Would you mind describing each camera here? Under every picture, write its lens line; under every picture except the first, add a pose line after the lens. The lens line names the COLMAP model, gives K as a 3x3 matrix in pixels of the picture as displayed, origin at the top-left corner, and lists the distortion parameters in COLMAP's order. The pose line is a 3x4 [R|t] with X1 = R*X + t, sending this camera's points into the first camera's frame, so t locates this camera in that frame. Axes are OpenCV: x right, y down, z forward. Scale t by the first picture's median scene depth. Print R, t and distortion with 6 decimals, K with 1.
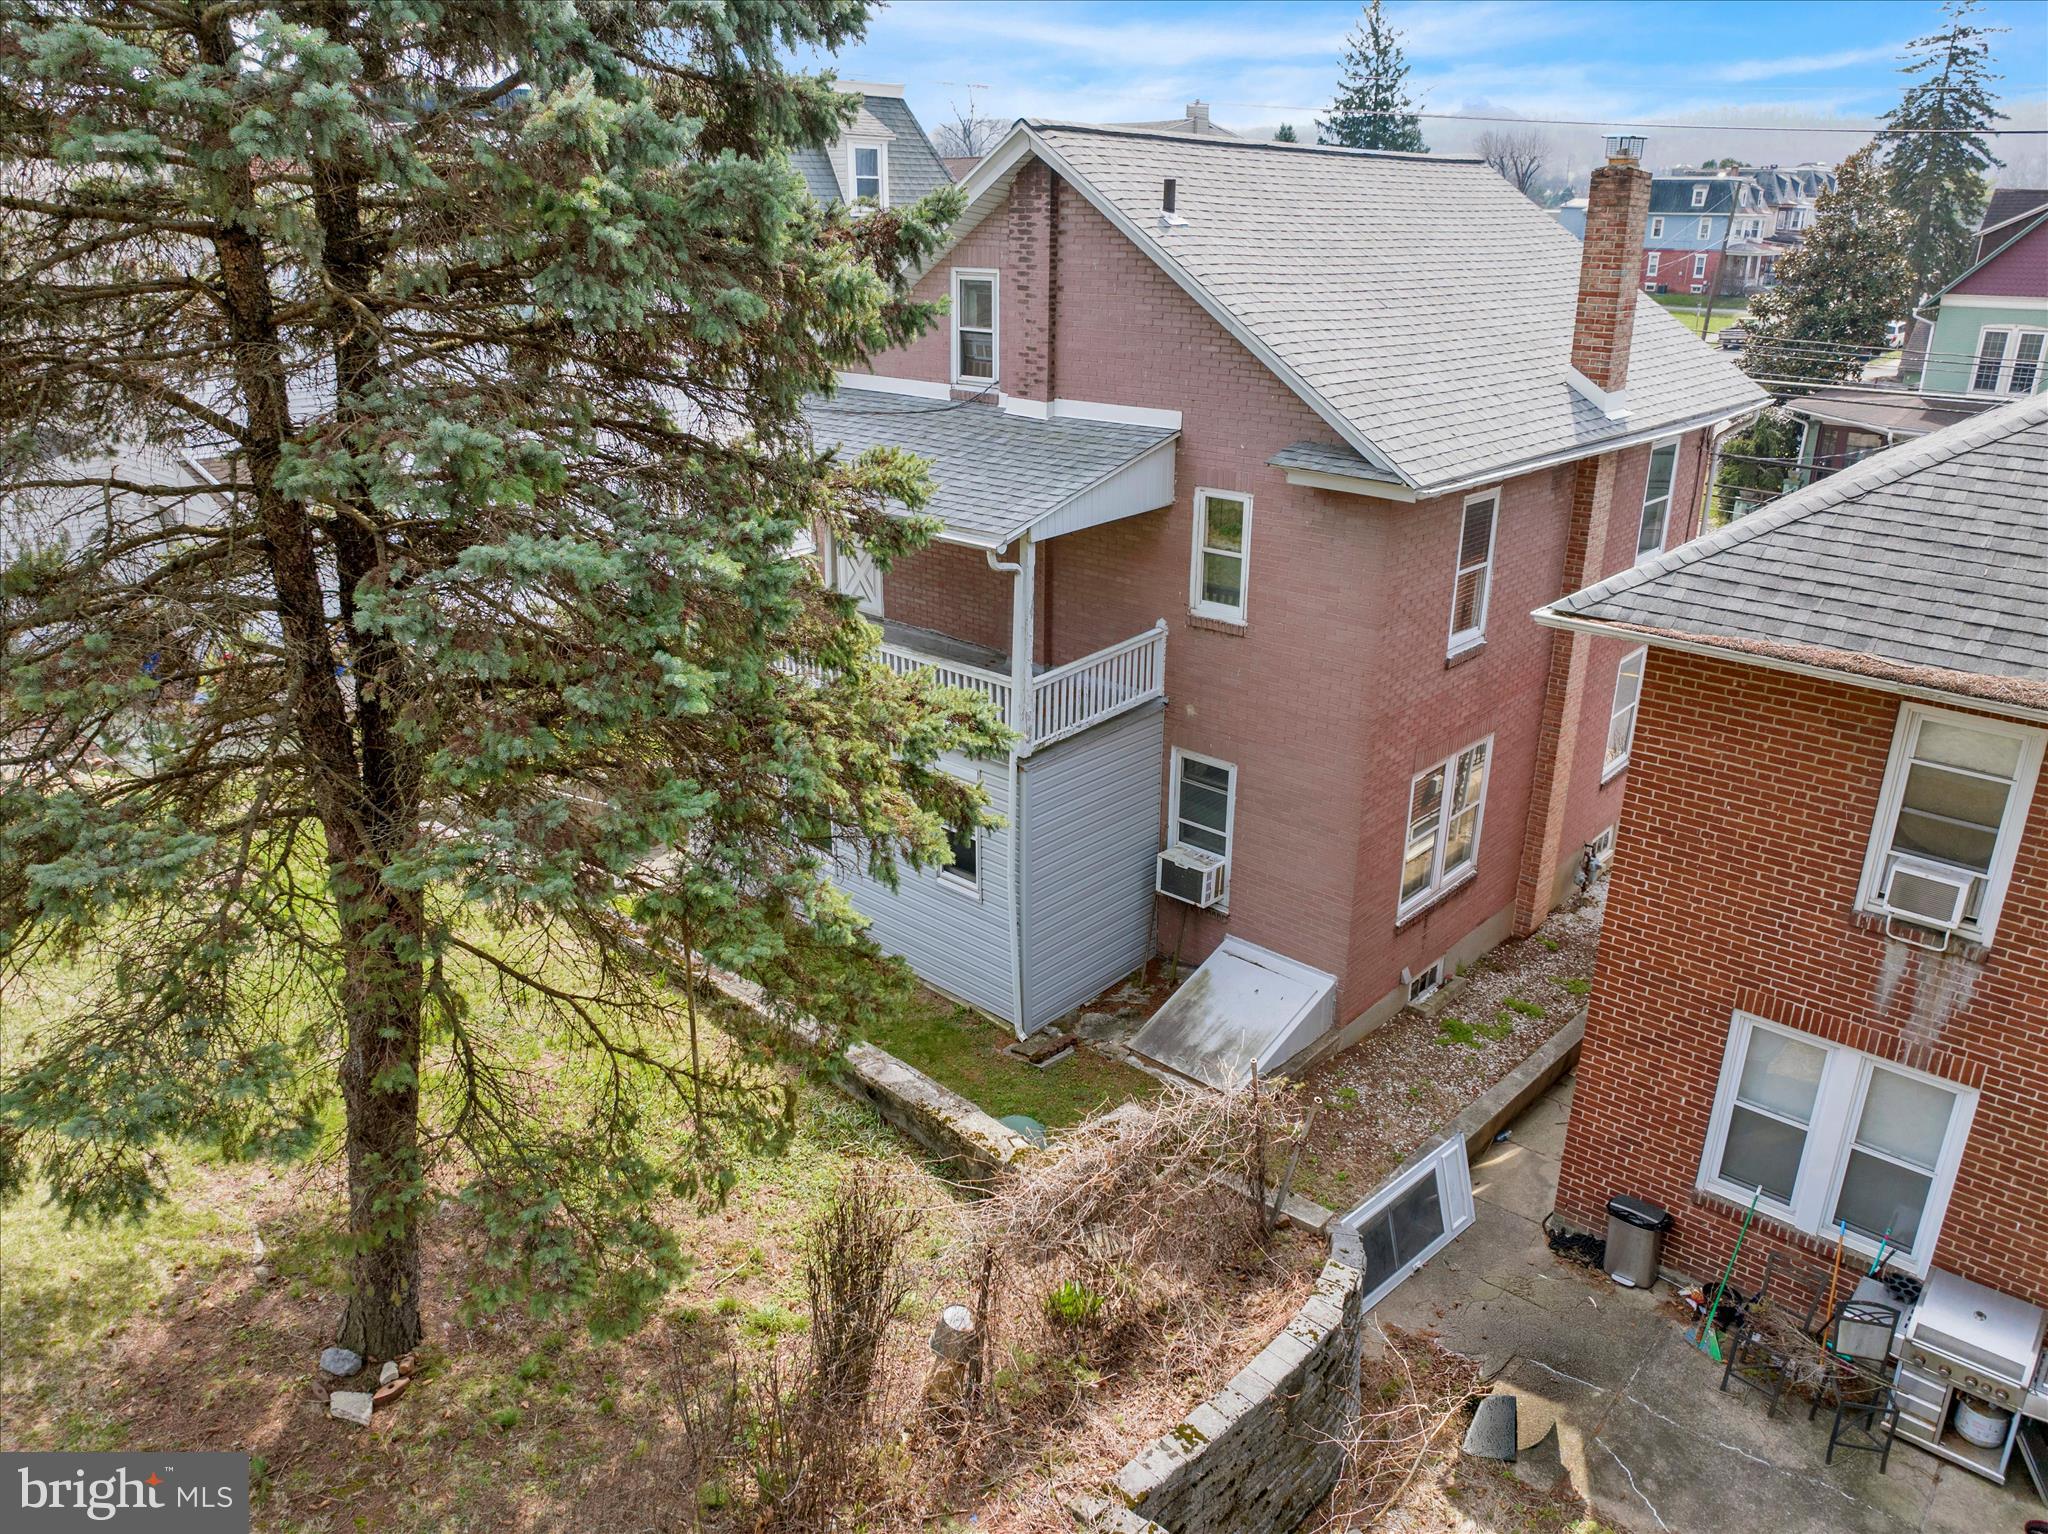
lens RADIAL K [[1437.2, 0, 1035.1], [0, 1437.2, 769.0], [0, 0, 1]] dist [-0.032149, -0.002095]
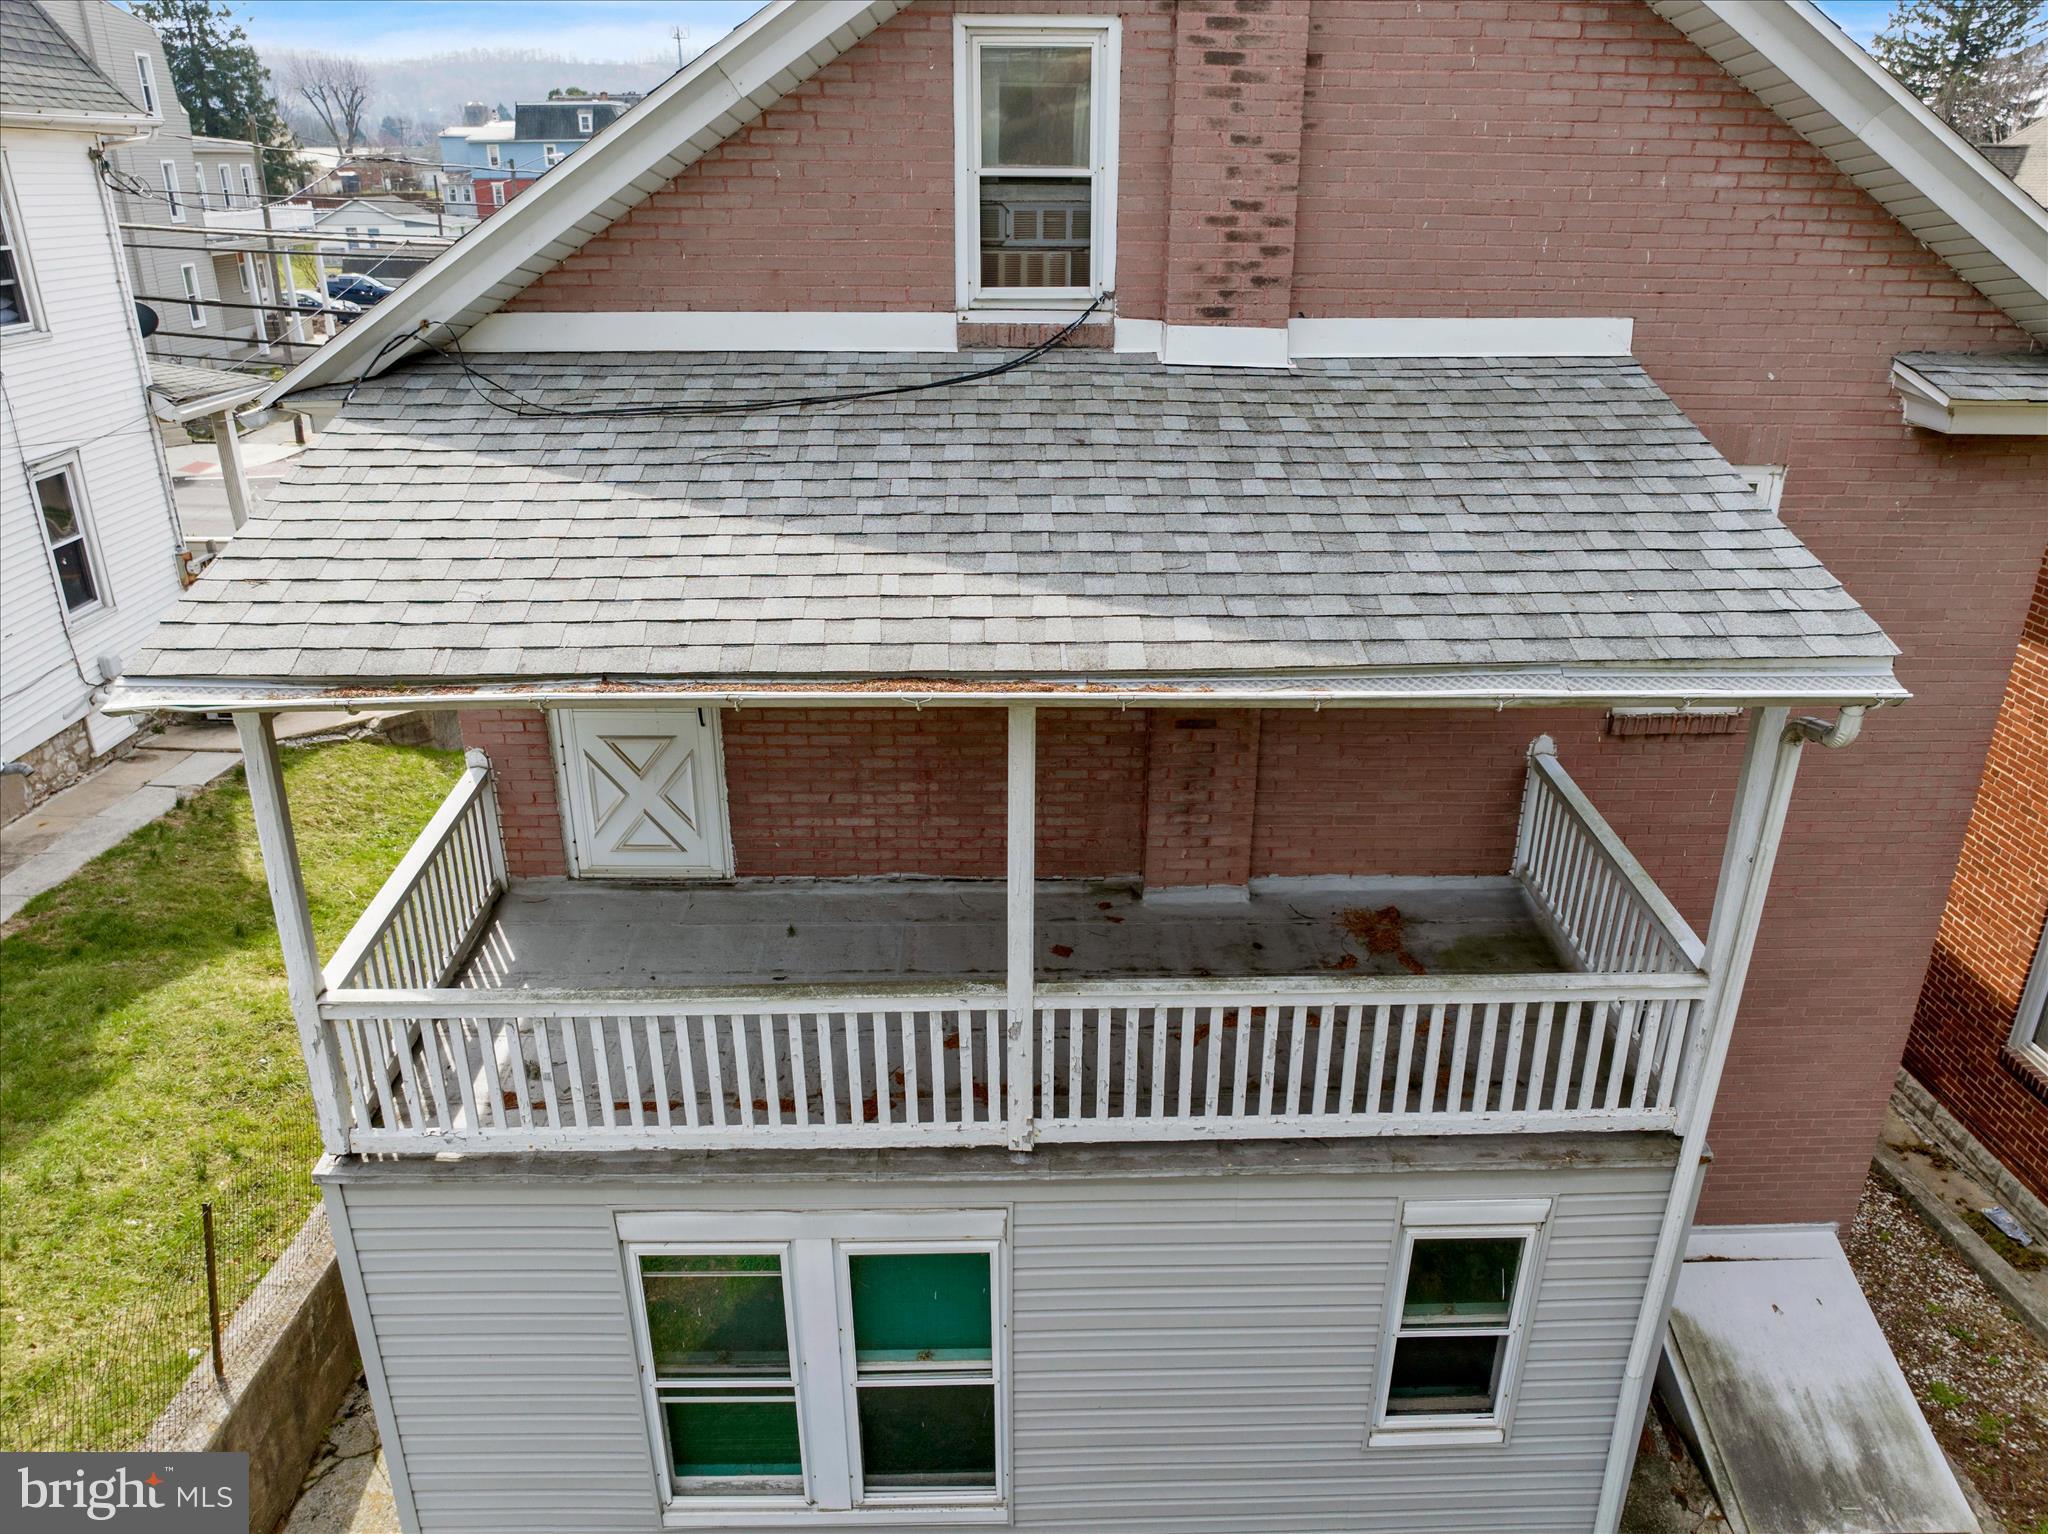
lens RADIAL K [[1437.2, 0, 1035.1], [0, 1437.2, 769.0], [0, 0, 1]] dist [-0.032149, -0.002095]
pose [[0.730199, -0.272098, 0.626715, -0.346885], [0.249709, 0.960101, 0.125902, -0.192459], [-0.635968, 0.064563, 0.769010, 0.691429]]
